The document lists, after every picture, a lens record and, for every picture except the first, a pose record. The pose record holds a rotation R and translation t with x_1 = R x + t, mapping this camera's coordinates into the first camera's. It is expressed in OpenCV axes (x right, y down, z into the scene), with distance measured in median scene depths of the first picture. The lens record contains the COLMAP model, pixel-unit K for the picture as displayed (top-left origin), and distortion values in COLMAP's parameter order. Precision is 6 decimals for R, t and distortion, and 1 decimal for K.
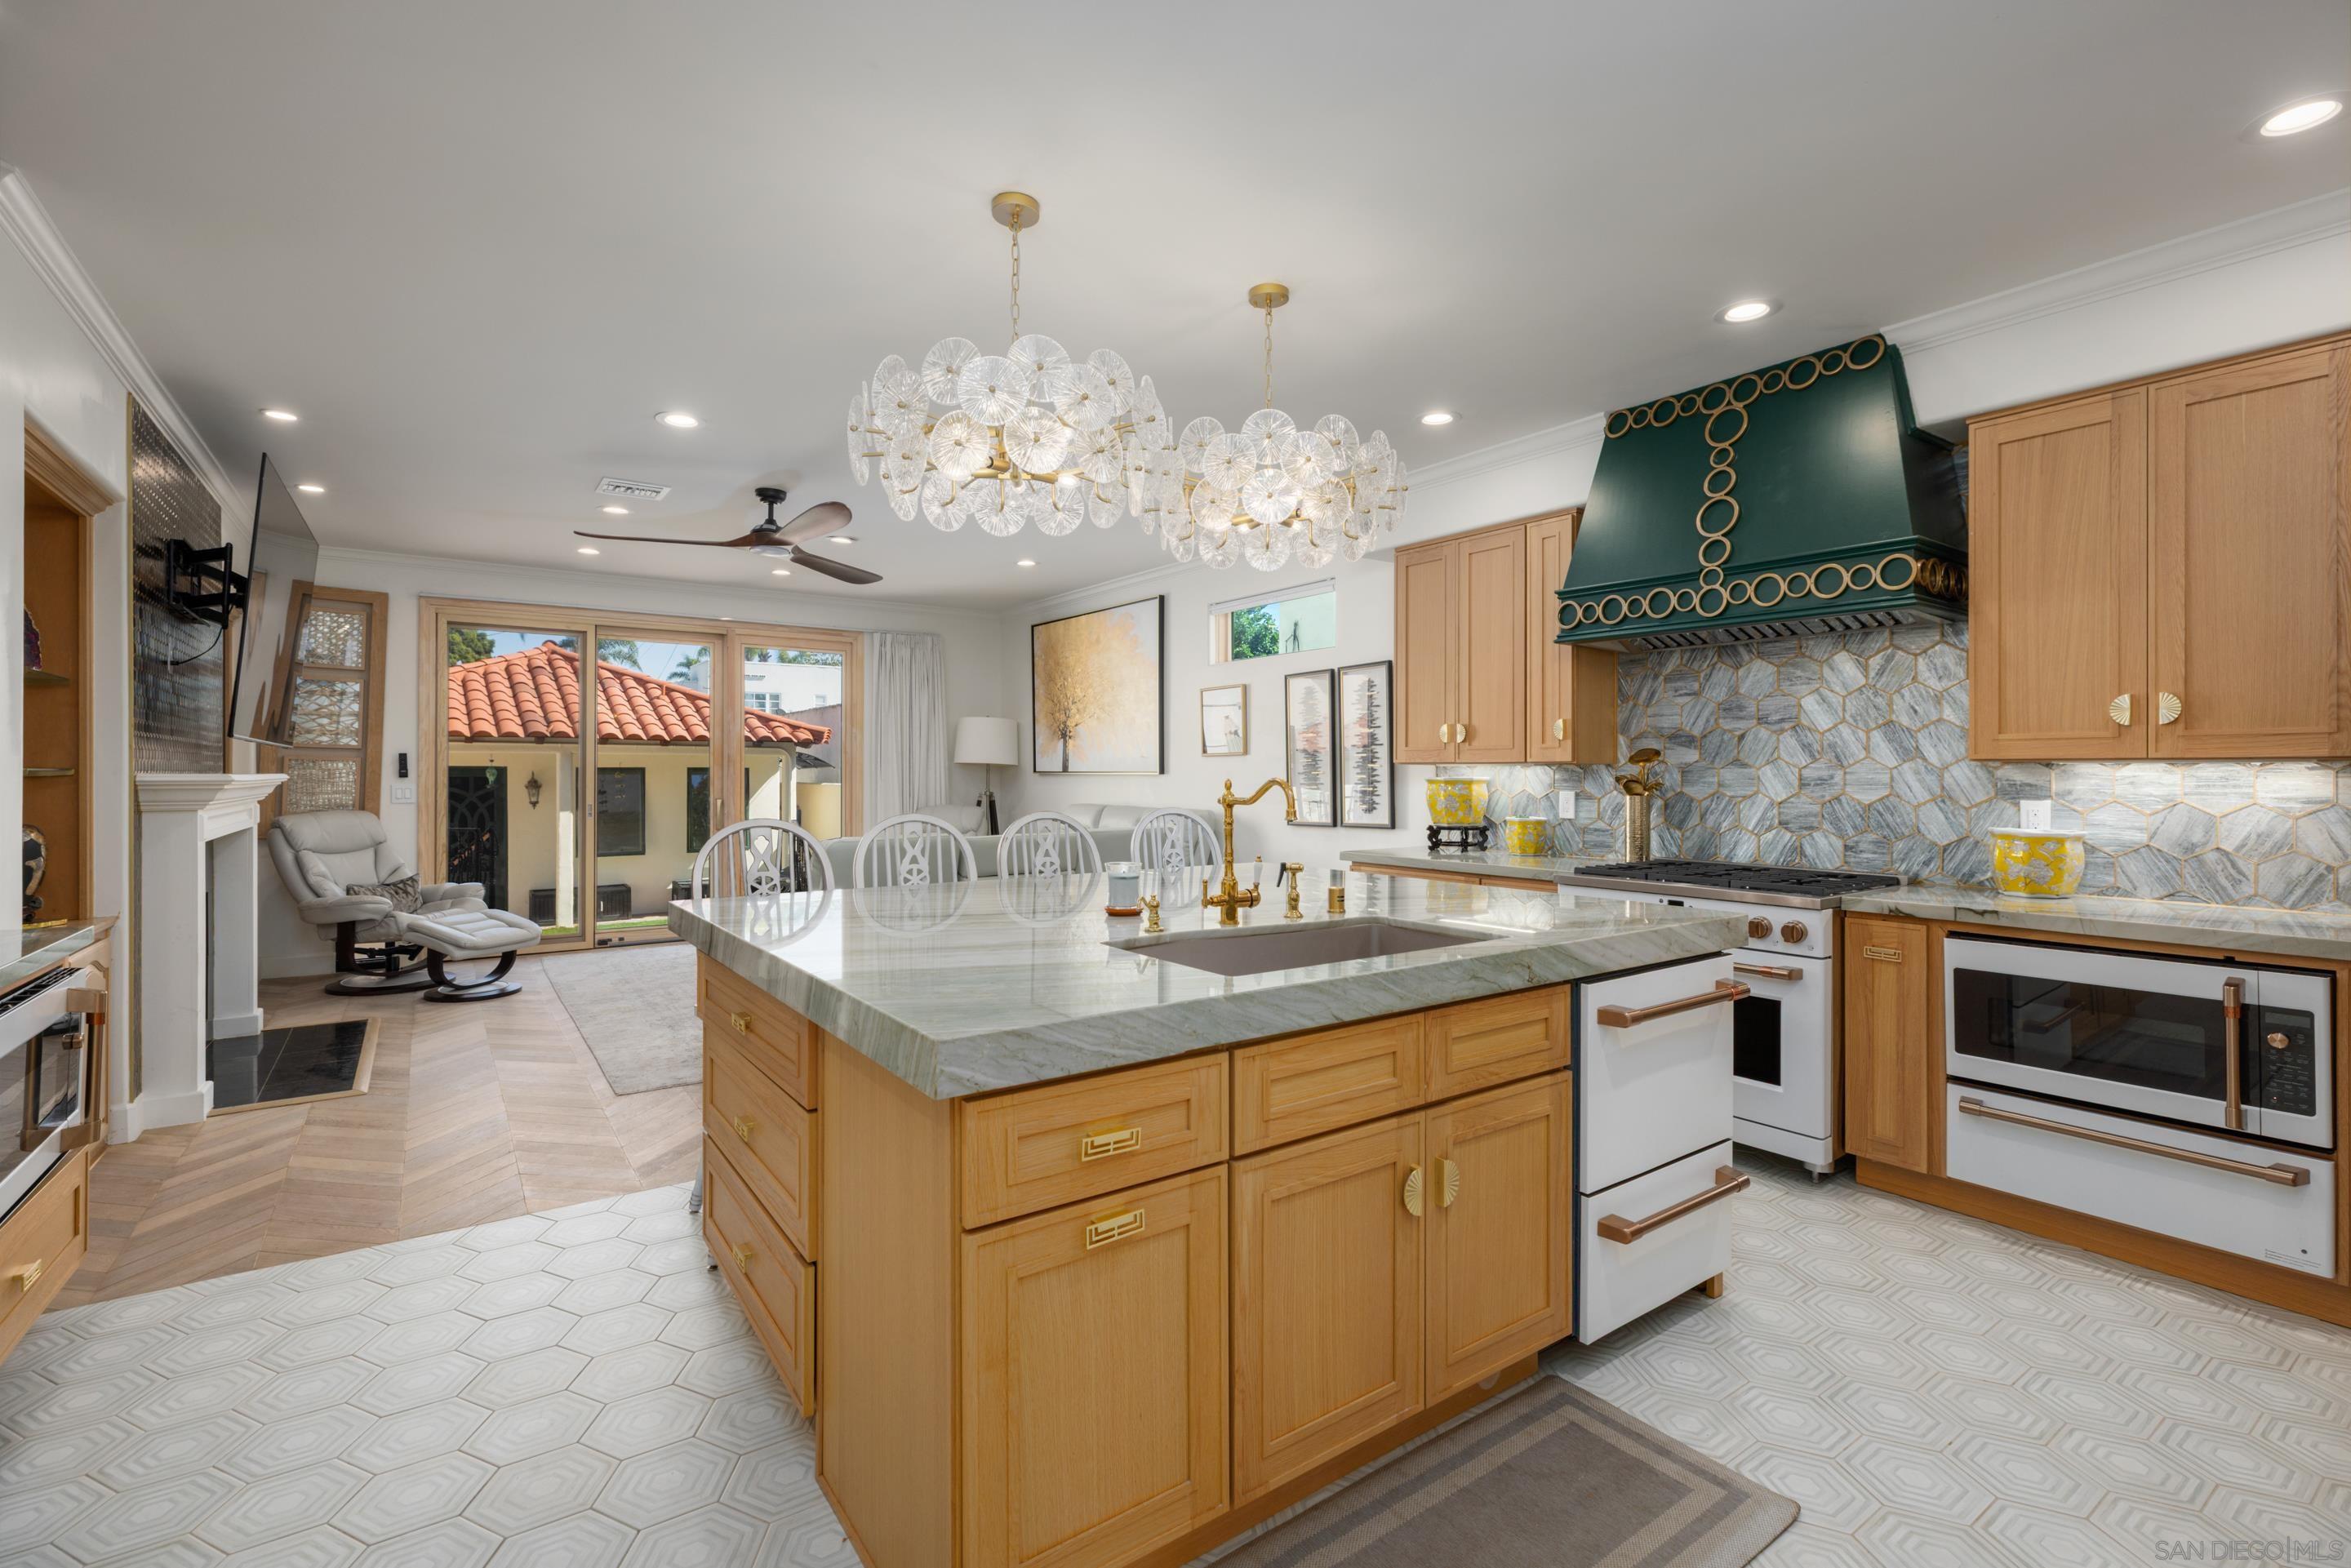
lens RADIAL K [[1045.5, 0, 1186.7], [0, 1045.5, 764.6], [0, 0, 1]] dist [-0.000052, -0.000893]
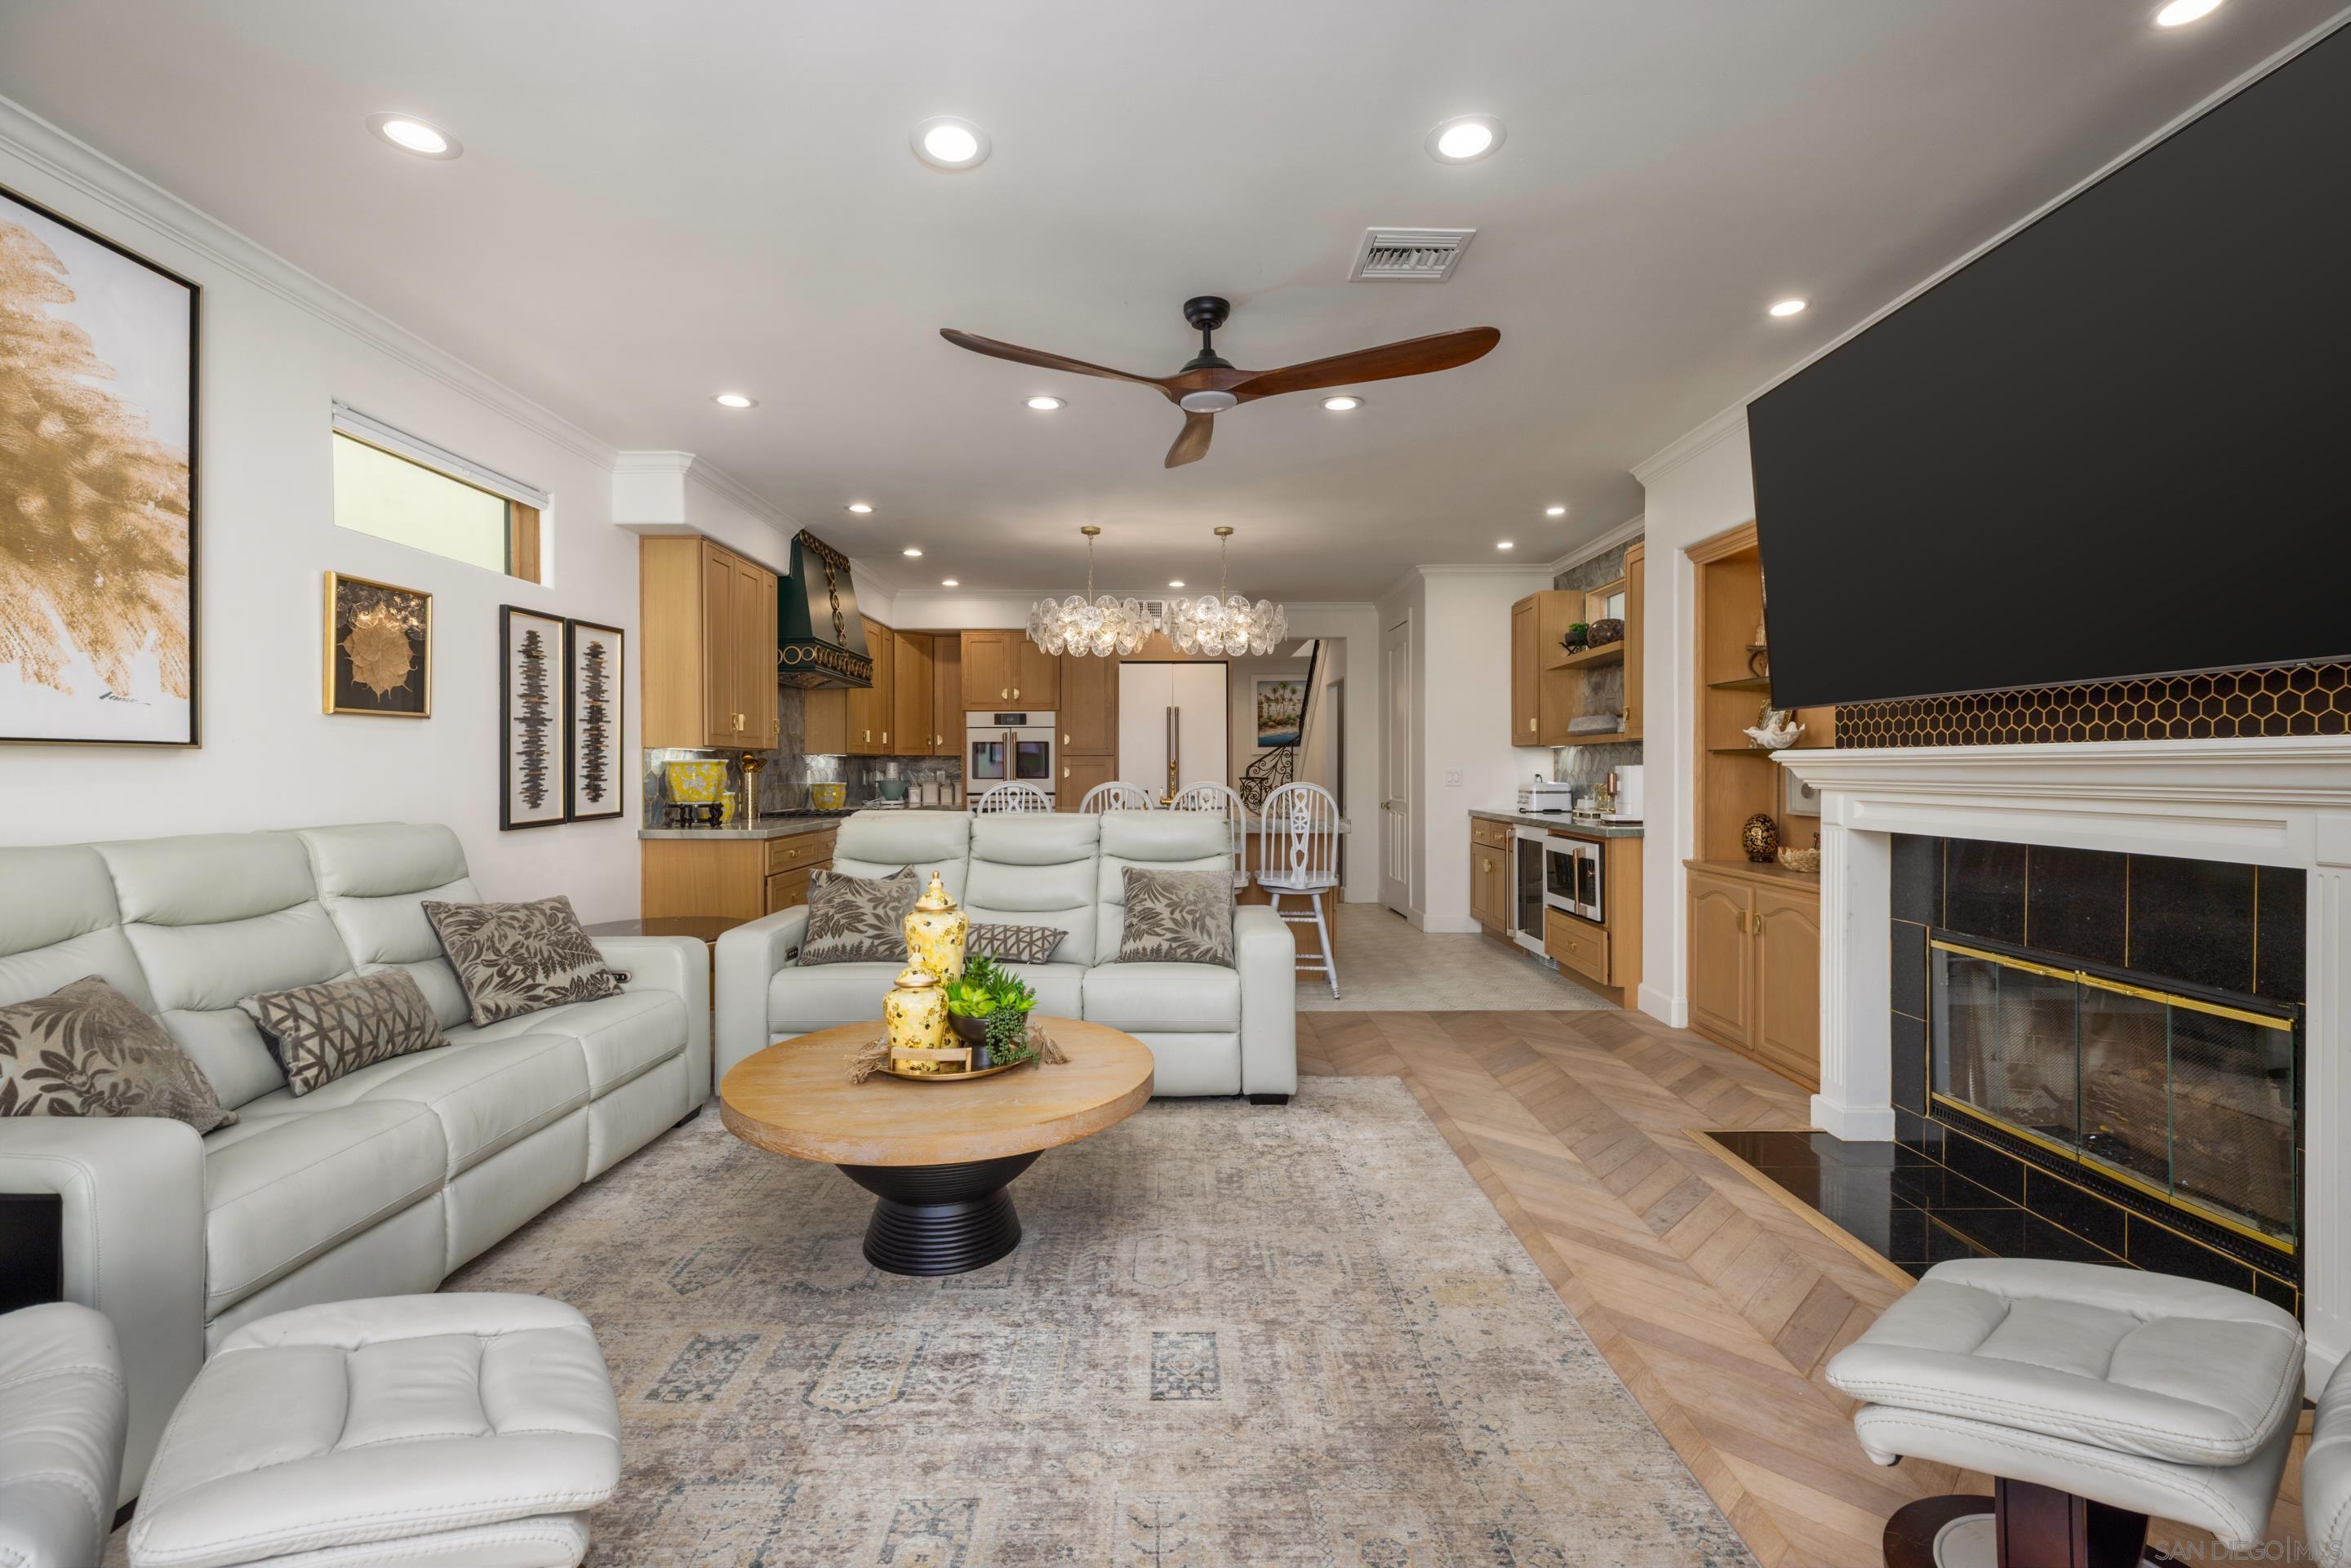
lens RADIAL K [[1045.5, 0, 1186.7], [0, 1045.5, 764.6], [0, 0, 1]] dist [-0.000052, -0.000893]
pose [[-0.818540, 0.004735, 0.574430, -0.642730], [-0.000463, 0.999960, -0.008902, 0.021930], [-0.574449, -0.007552, -0.818506, 1.303323]]
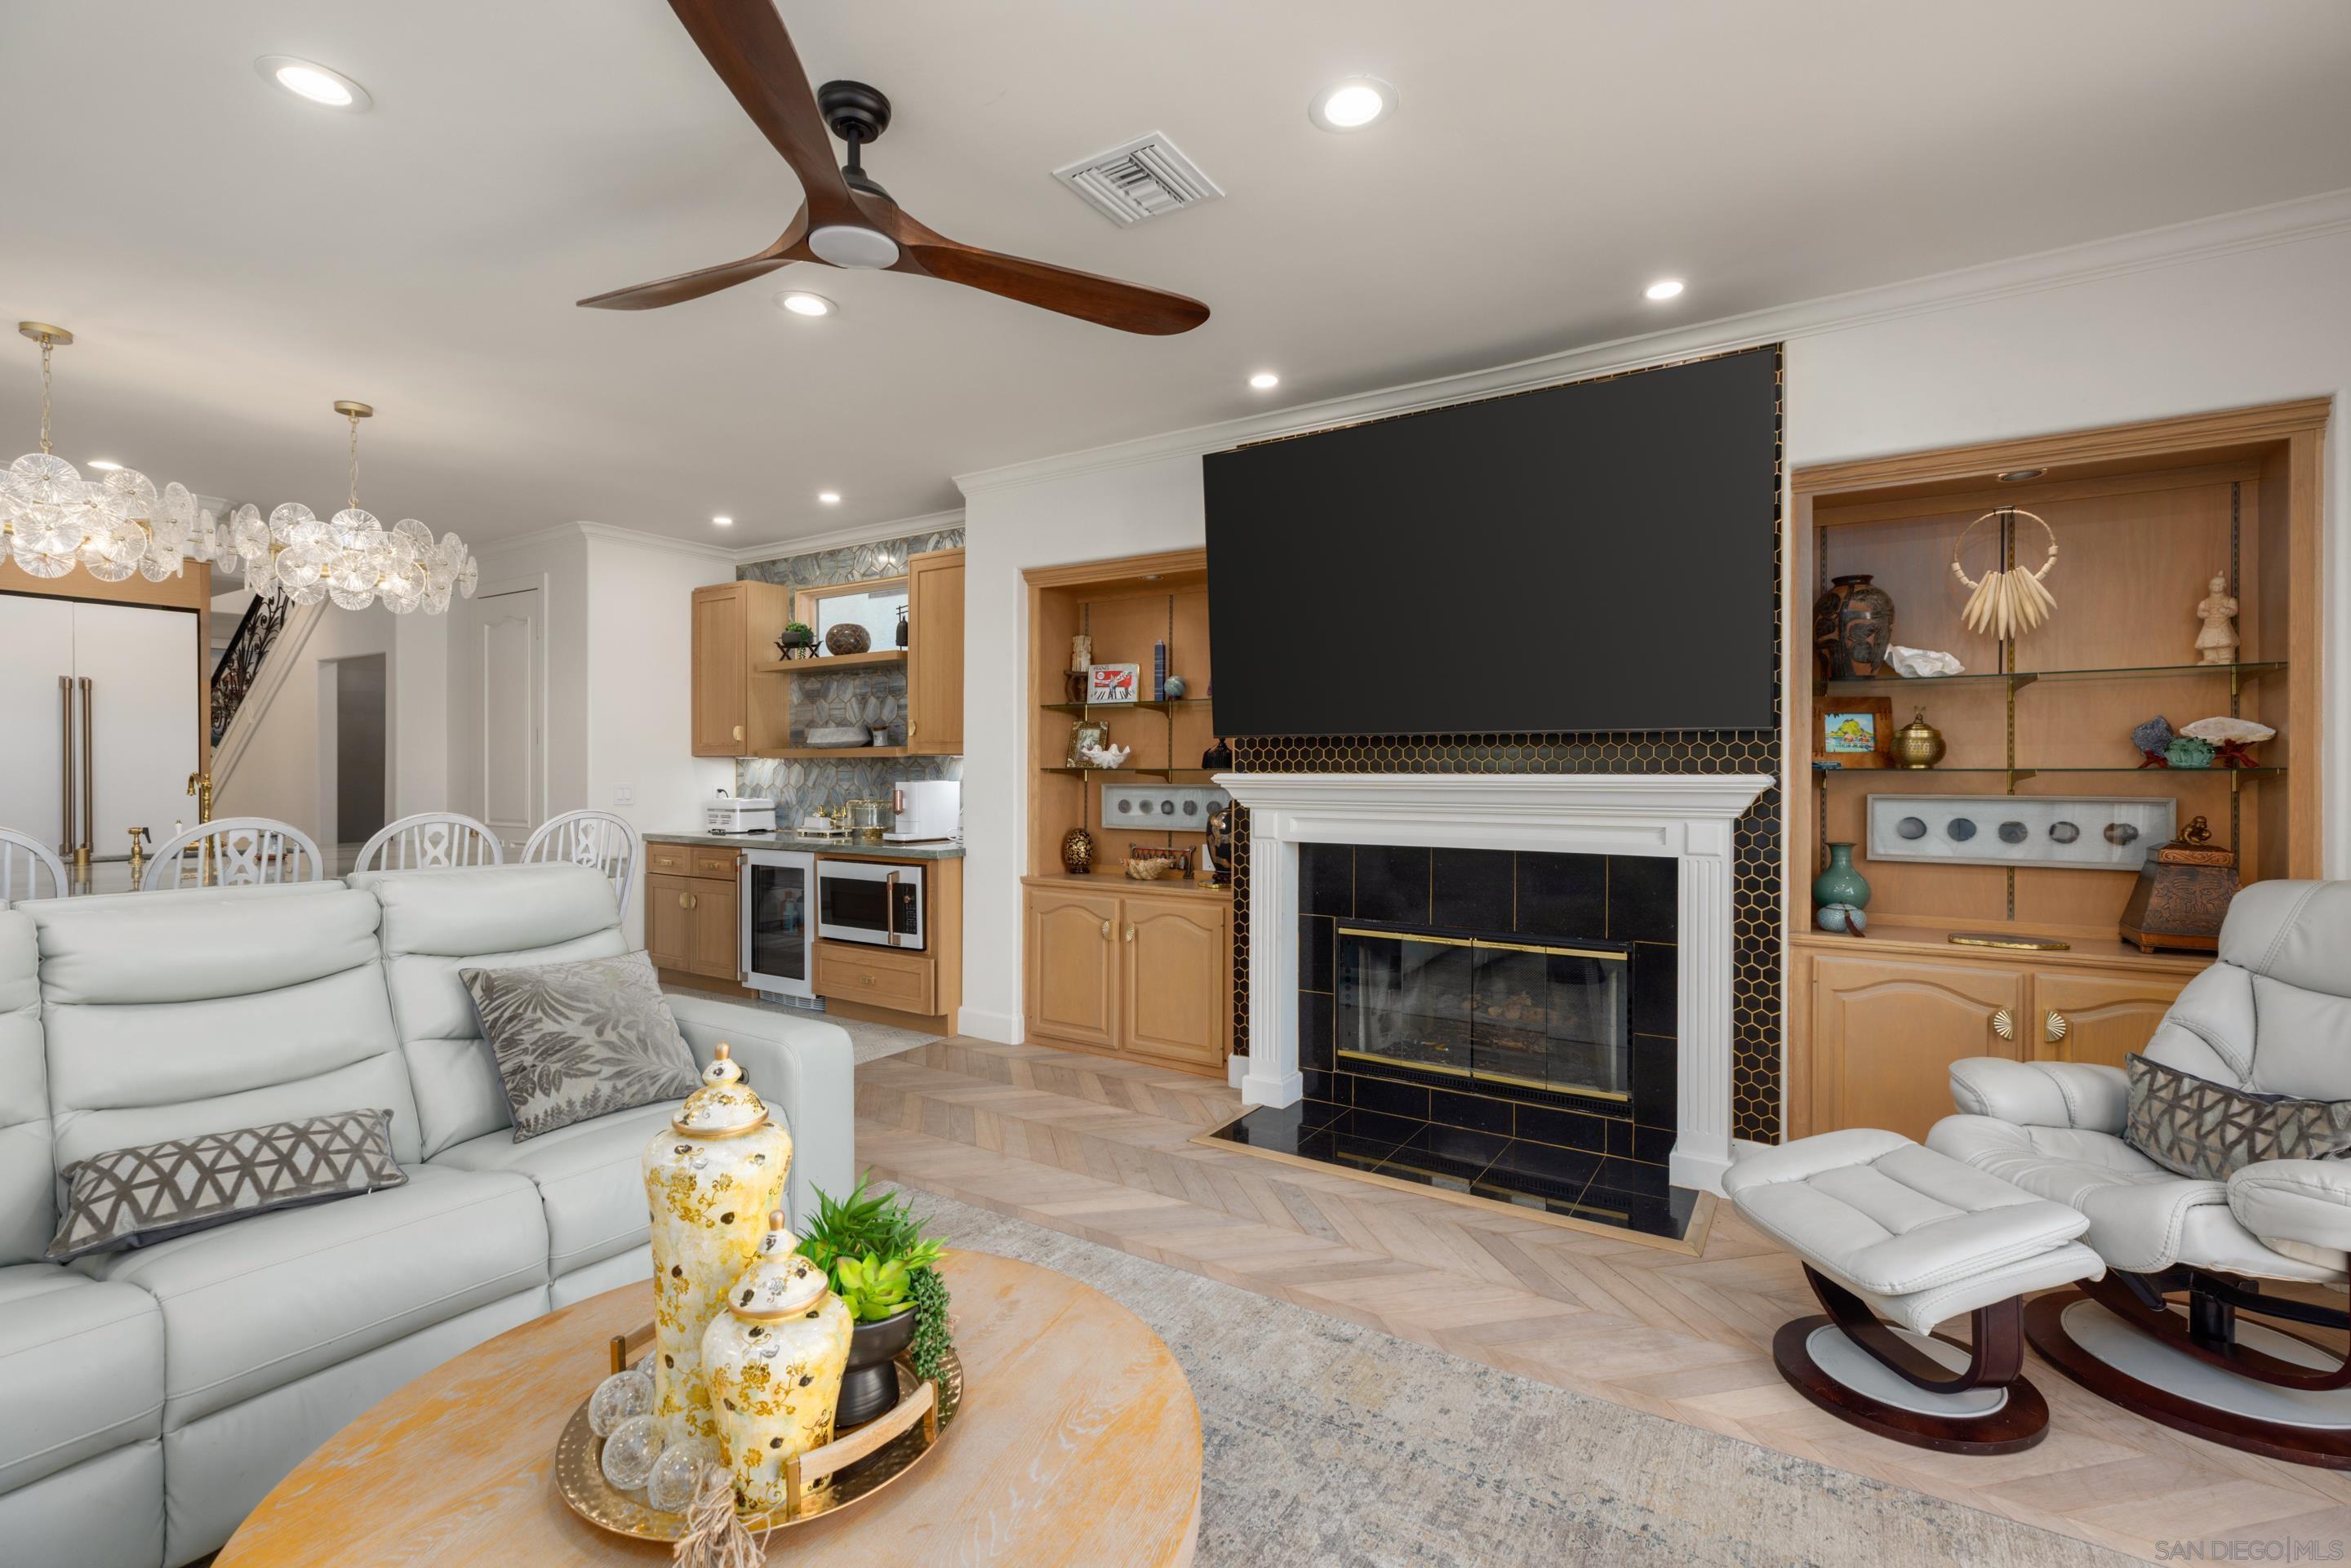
lens RADIAL K [[1047.6, 0, 1177.9], [0, 1047.6, 774.3], [0, 0, 1]] dist [0.001375, 0.000012]
pose [[-0.929529, 0.001451, -0.368745, -0.307151], [0.002682, 0.999992, -0.002824, 0.010814], [0.368738, -0.003614, -0.929526, 1.226838]]
